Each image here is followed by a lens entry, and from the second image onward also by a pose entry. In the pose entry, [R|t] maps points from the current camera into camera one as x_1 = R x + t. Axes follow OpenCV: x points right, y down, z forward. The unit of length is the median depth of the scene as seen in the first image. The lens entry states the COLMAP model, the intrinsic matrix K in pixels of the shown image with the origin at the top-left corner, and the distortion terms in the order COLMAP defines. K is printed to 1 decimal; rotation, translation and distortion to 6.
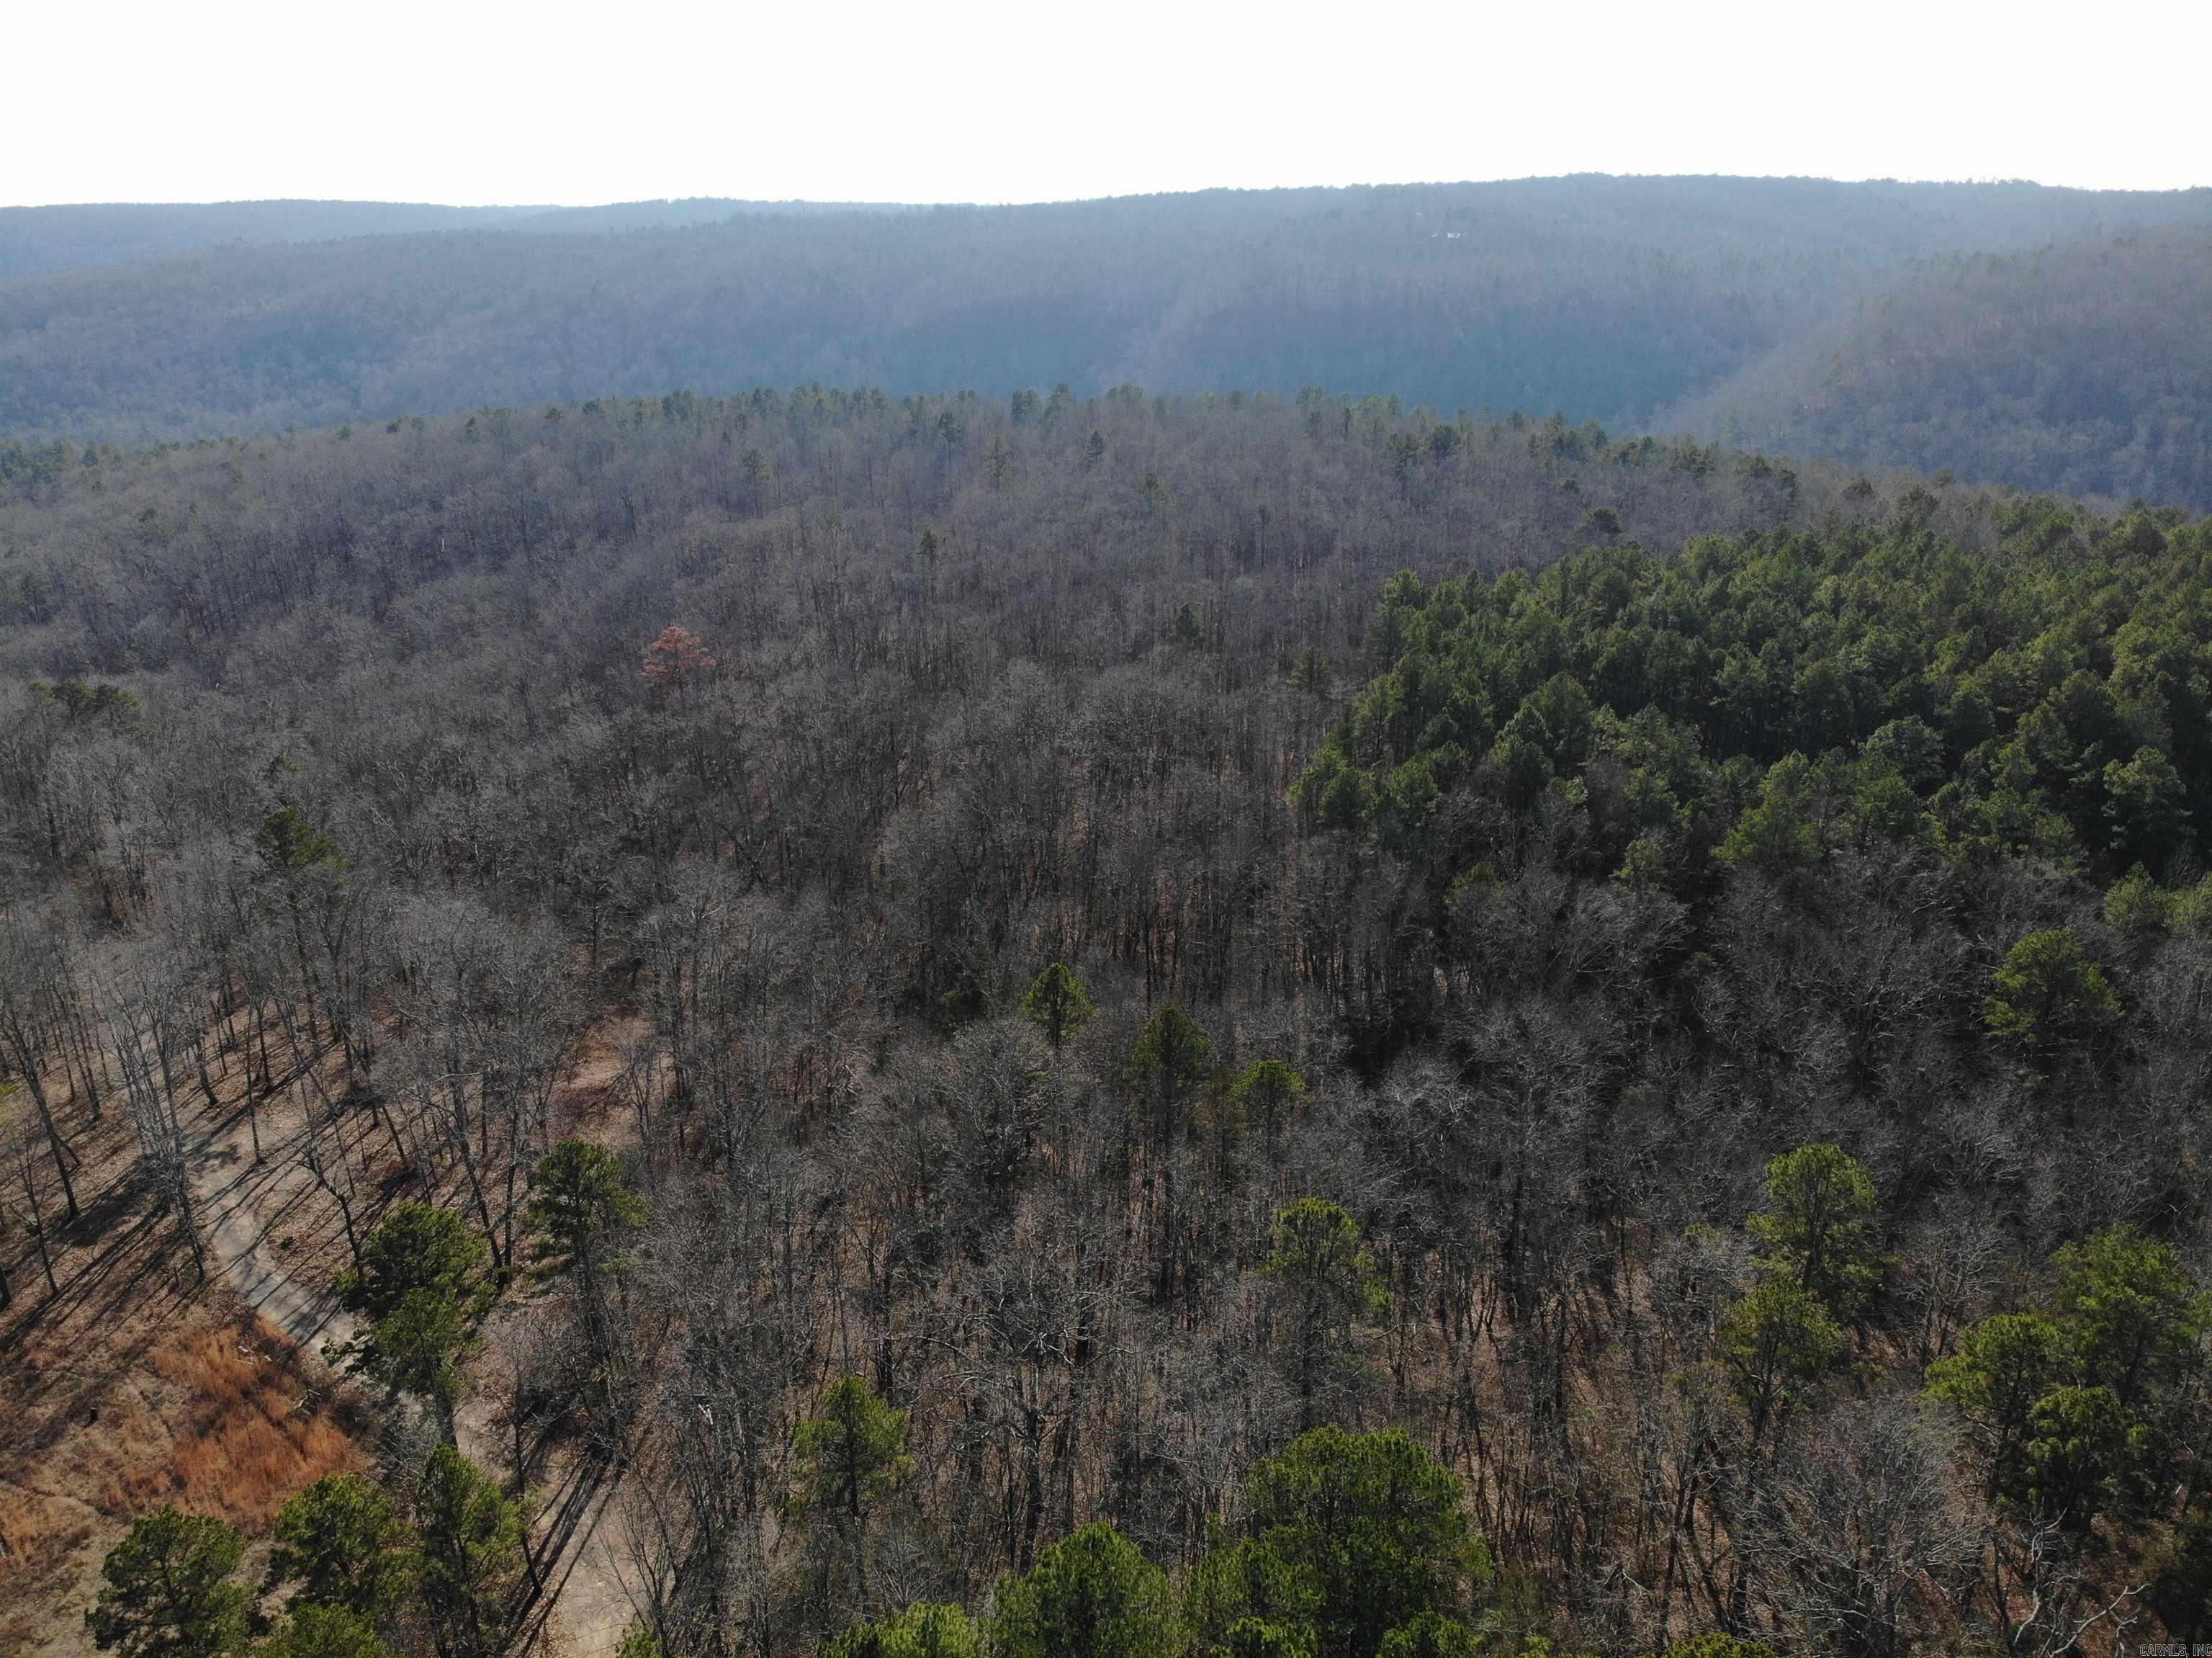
lens RADIAL K [[1630.2, 0, 1105.5], [0, 1630.2, 812.4], [0, 0, 1]] dist [0.036882, -0.117384]
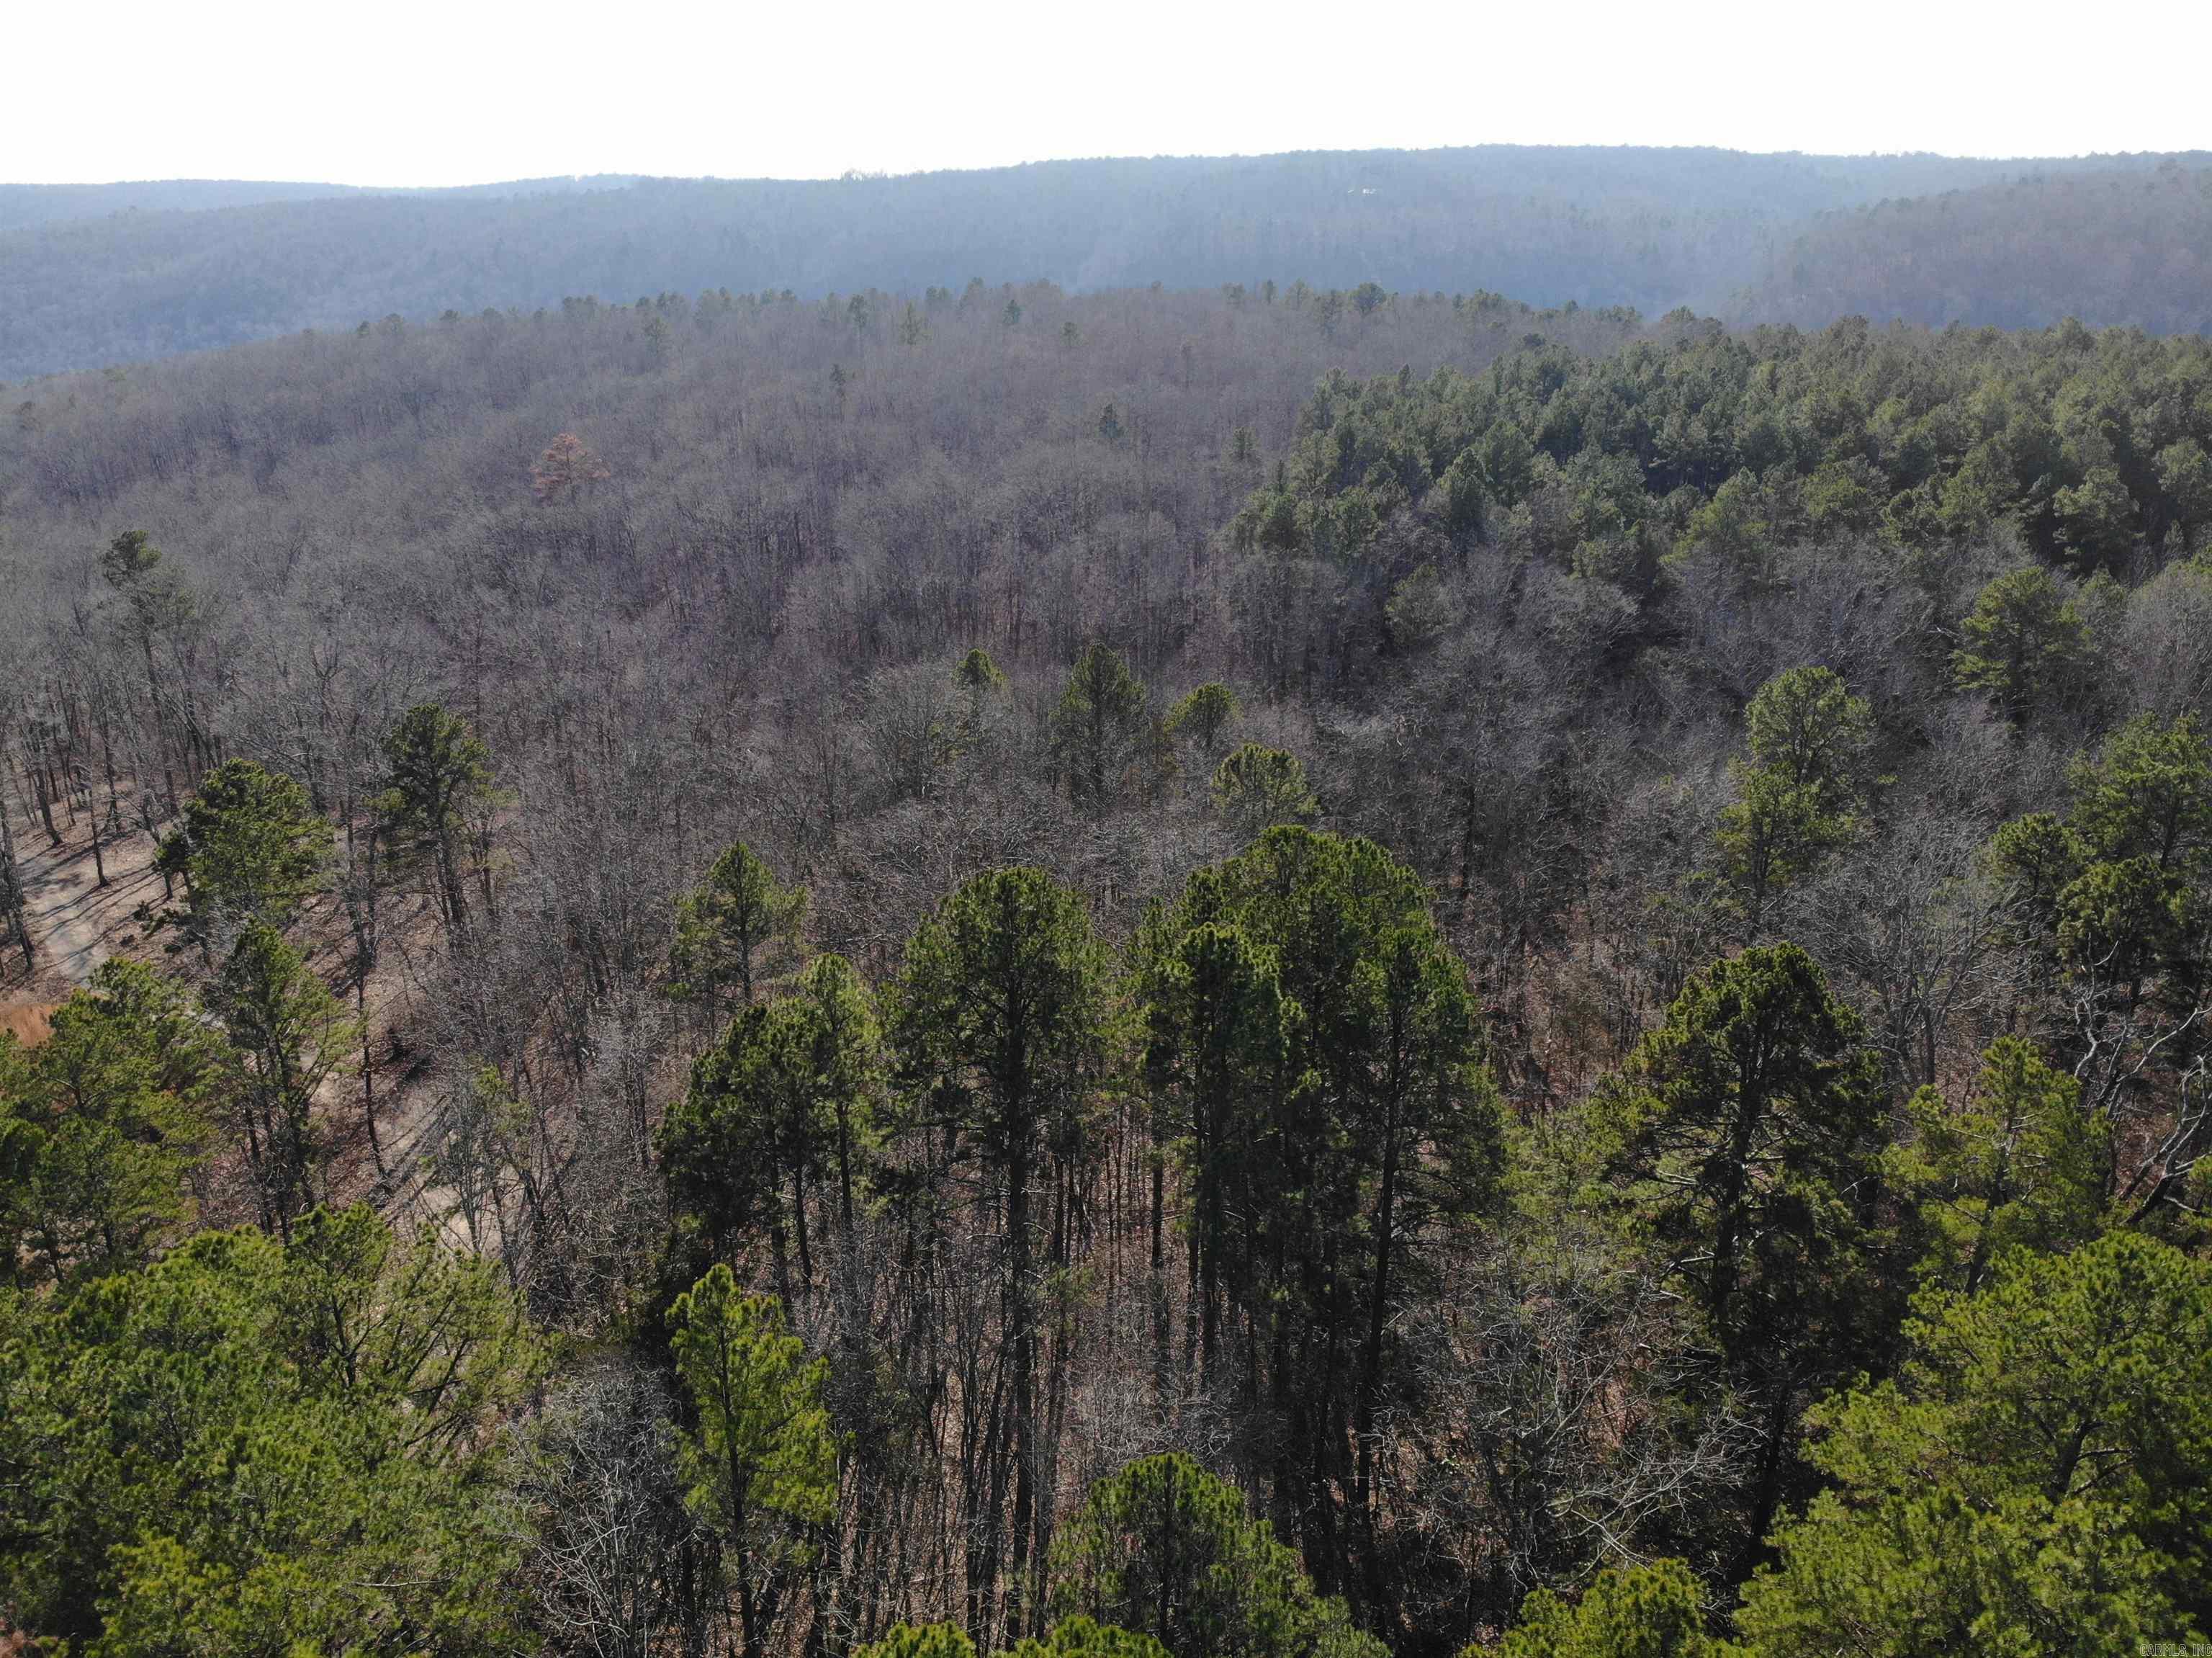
lens RADIAL K [[1630.2, 0, 1105.4], [0, 1630.2, 818.4], [0, 0, 1]] dist [0.036882, -0.117384]
pose [[0.998841, -0.020052, 0.043766, 0.001040], [0.020642, 0.999701, -0.013080, 0.144736], [-0.043491, 0.013968, 0.998956, 0.048713]]
